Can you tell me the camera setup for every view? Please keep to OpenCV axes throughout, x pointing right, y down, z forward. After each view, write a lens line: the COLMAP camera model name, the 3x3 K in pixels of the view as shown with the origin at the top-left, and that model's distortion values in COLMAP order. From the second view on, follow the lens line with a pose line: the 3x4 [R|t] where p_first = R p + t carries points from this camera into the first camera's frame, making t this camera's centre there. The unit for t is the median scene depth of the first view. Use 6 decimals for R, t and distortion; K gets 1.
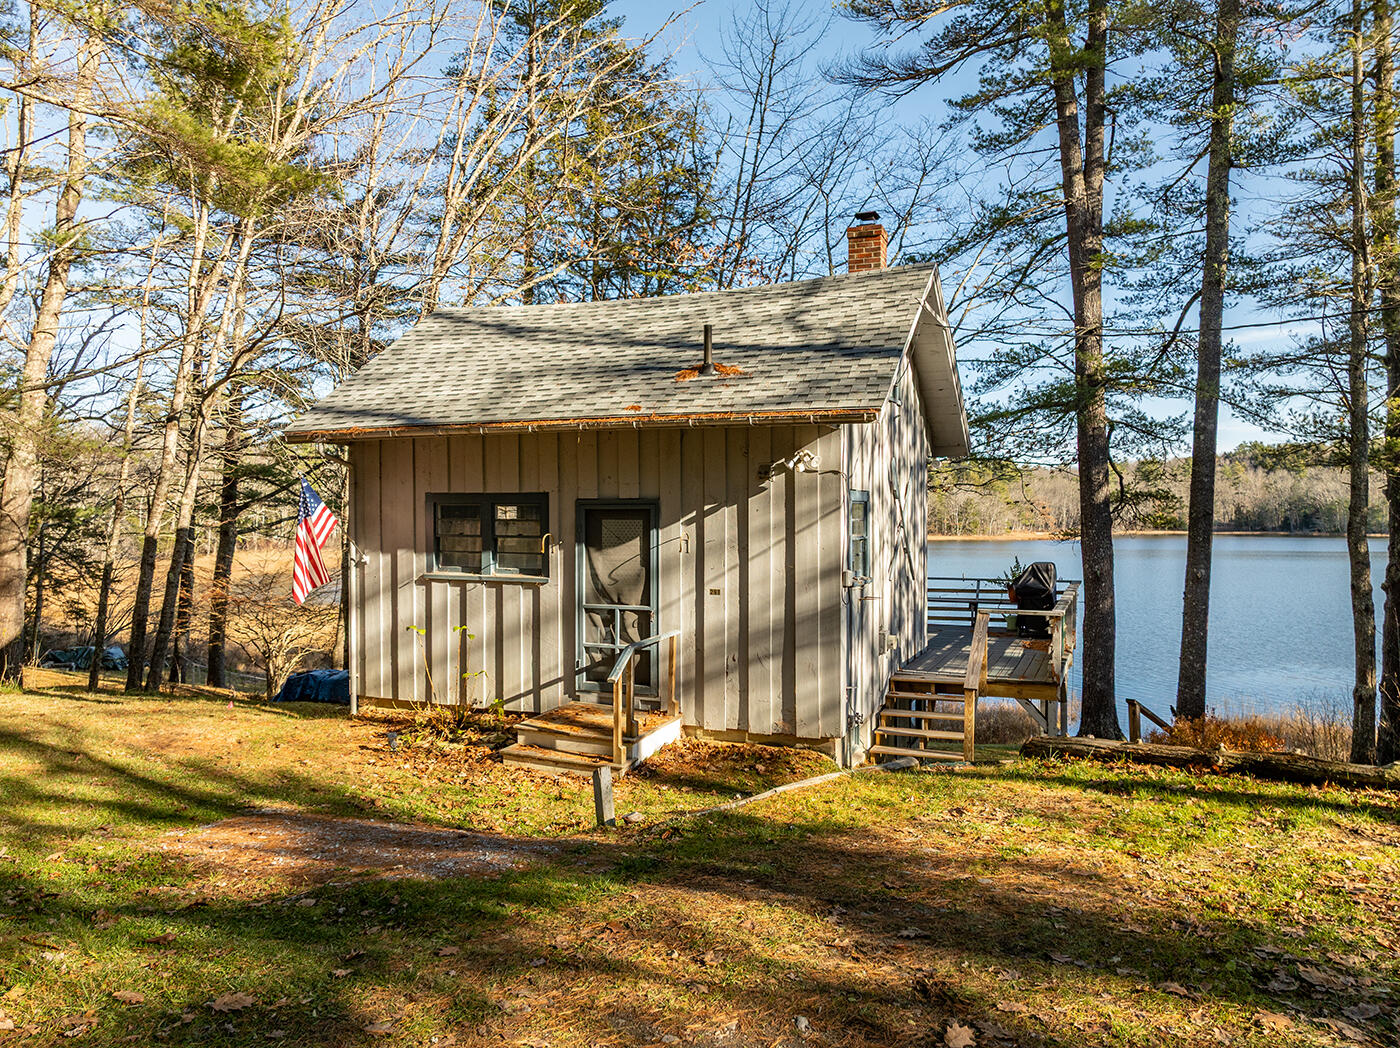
lens RADIAL K [[985.3, 0, 700.0], [0, 985.3, 524.0], [0, 0, 1]] dist [-0.027680, 0.004796]
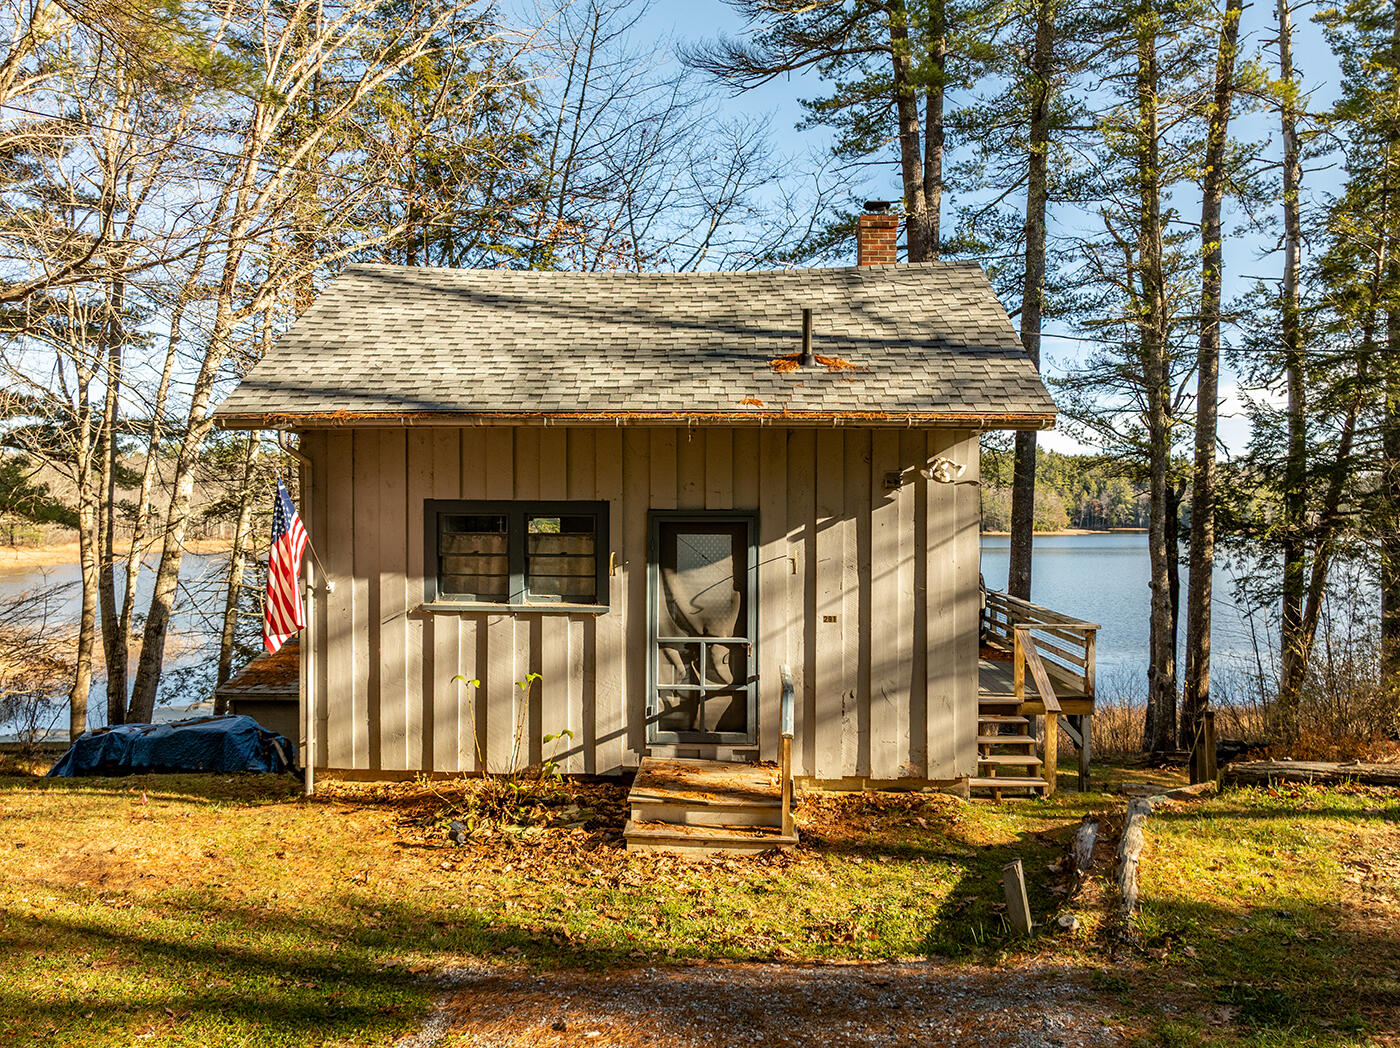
lens RADIAL K [[985.3, 0, 700.0], [0, 985.3, 524.0], [0, 0, 1]] dist [-0.027680, 0.004796]
pose [[0.939518, 0.000078, 0.342498, -0.337513], [-0.000510, 0.999999, 0.001171, -0.013348], [-0.342498, -0.001275, 0.939518, 0.199946]]
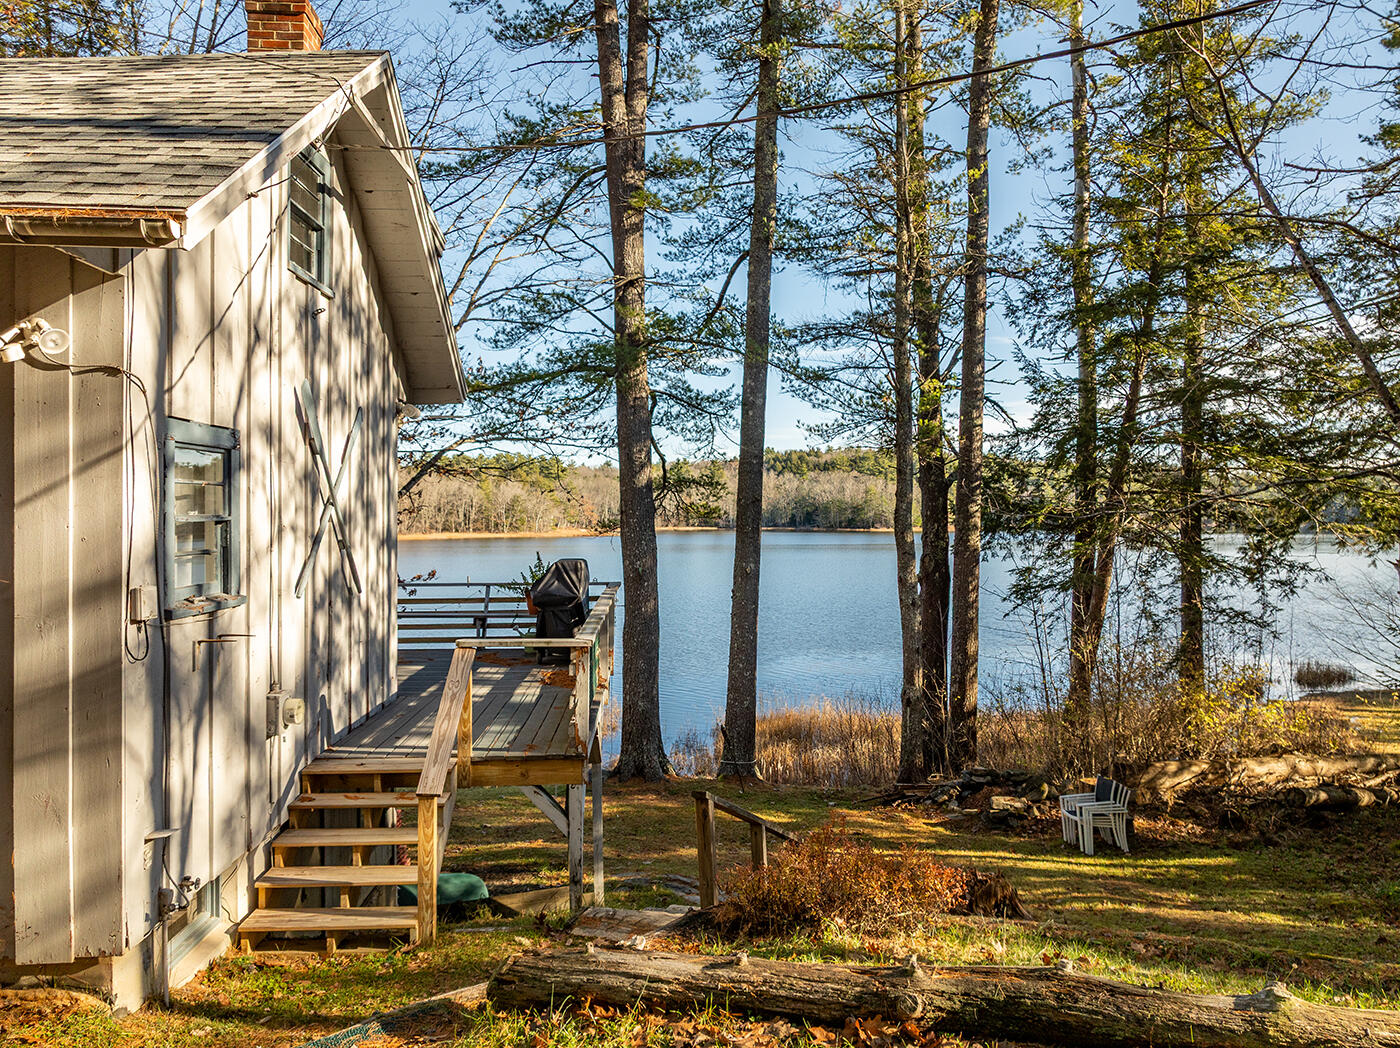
lens RADIAL K [[988.4, 0, 702.5], [0, 988.4, 506.5], [0, 0, 1]] dist [-0.027116, 0.002402]
pose [[0.899622, 0.003973, 0.436652, 0.155466], [0.002838, 0.999884, -0.014945, 0.014920], [-0.436661, 0.014684, 0.899506, 0.395927]]
